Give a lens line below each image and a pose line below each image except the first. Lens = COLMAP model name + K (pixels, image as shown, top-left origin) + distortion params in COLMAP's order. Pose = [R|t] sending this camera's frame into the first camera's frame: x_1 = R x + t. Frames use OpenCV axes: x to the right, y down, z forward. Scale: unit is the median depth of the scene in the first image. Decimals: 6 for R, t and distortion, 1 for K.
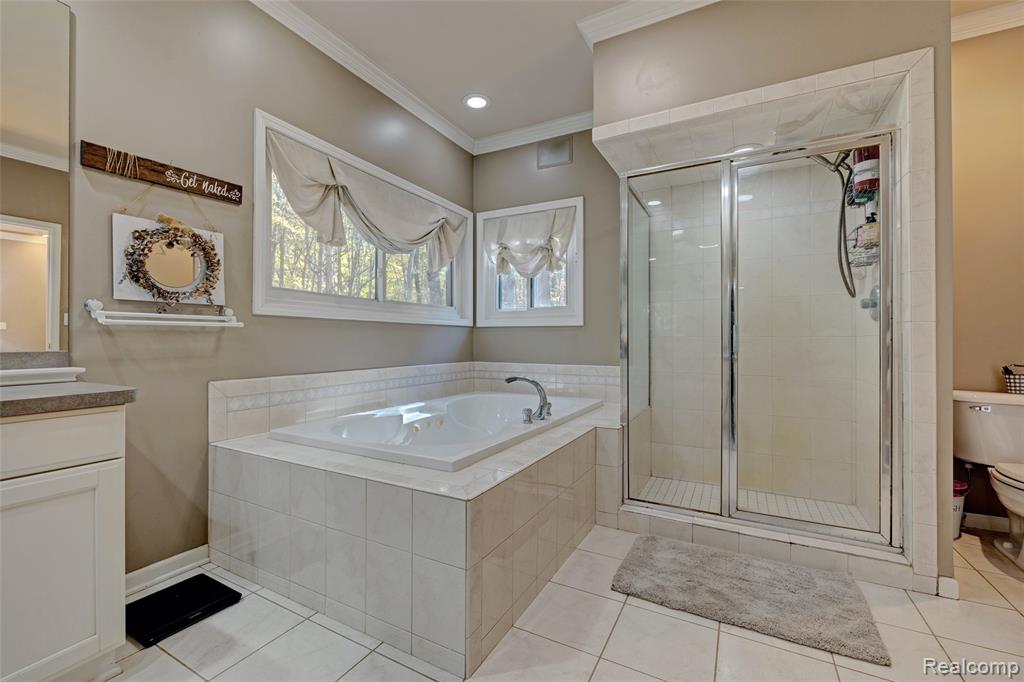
lens RADIAL K [[430.0, 0, 511.5], [0, 430.0, 339.0], [0, 0, 1]] dist [0.000272, -0.000147]
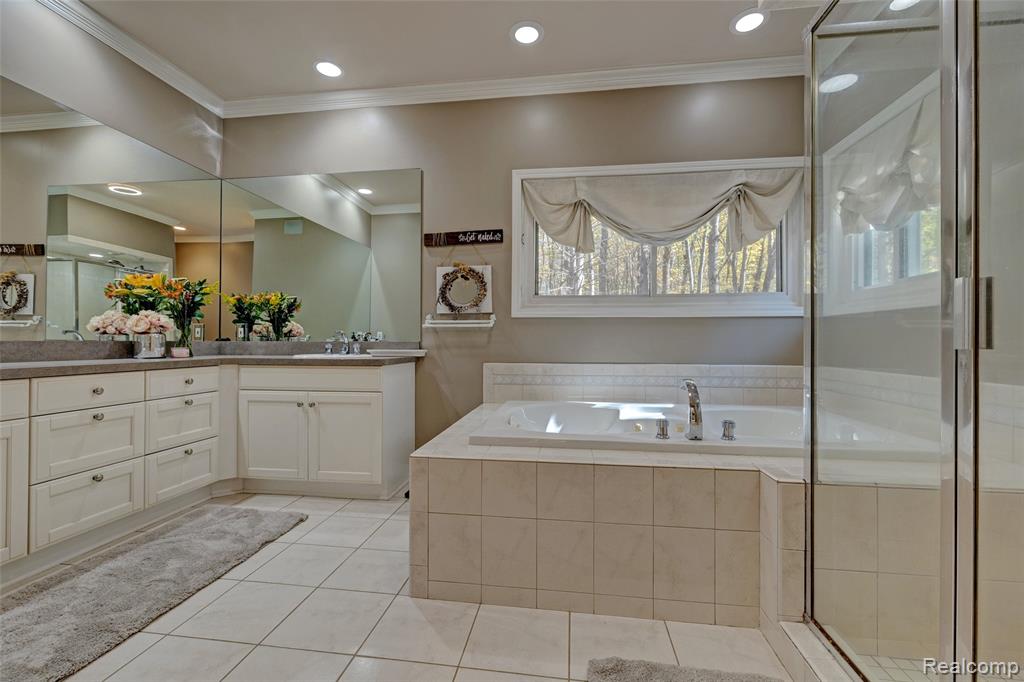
lens RADIAL K [[436.4, 0, 510.7], [0, 436.4, 339.1], [0, 0, 1]] dist [-0.000945, -0.000584]
pose [[0.350057, -0.008958, -0.936686, 0.632542], [0.001060, 0.999957, -0.009167, 0.022530], [0.936728, 0.002216, 0.350052, 0.432427]]
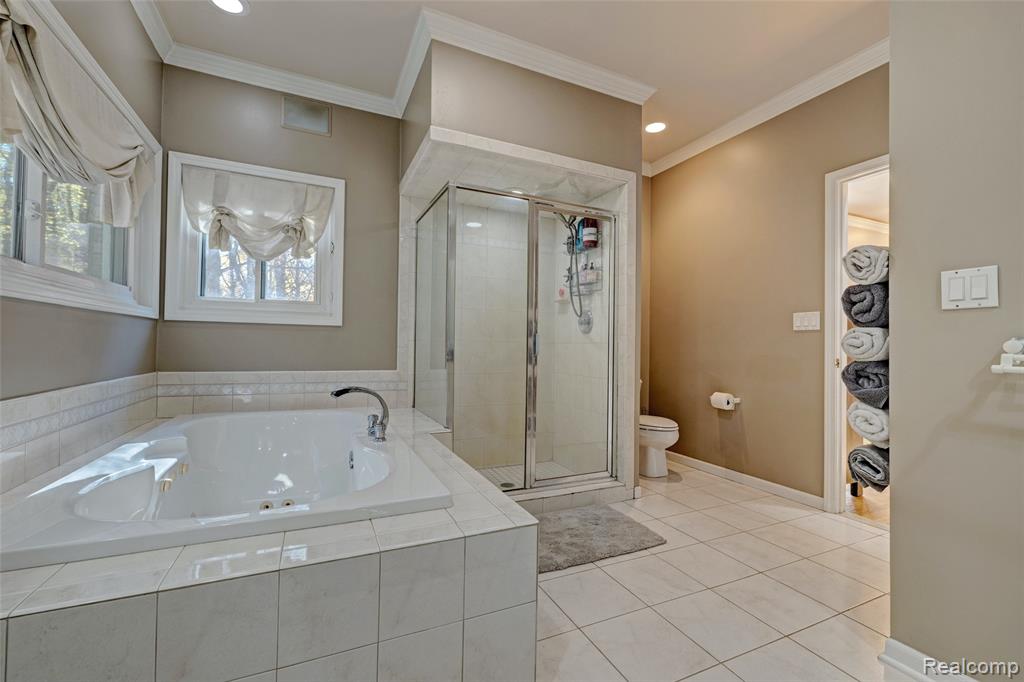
lens RADIAL K [[430.0, 0, 511.5], [0, 430.0, 339.0], [0, 0, 1]] dist [0.000272, -0.000147]
pose [[0.601076, 0.019171, 0.798962, -0.454963], [-0.017244, 0.999791, -0.011017, -0.000980], [-0.799006, -0.007155, 0.601281, 0.261445]]
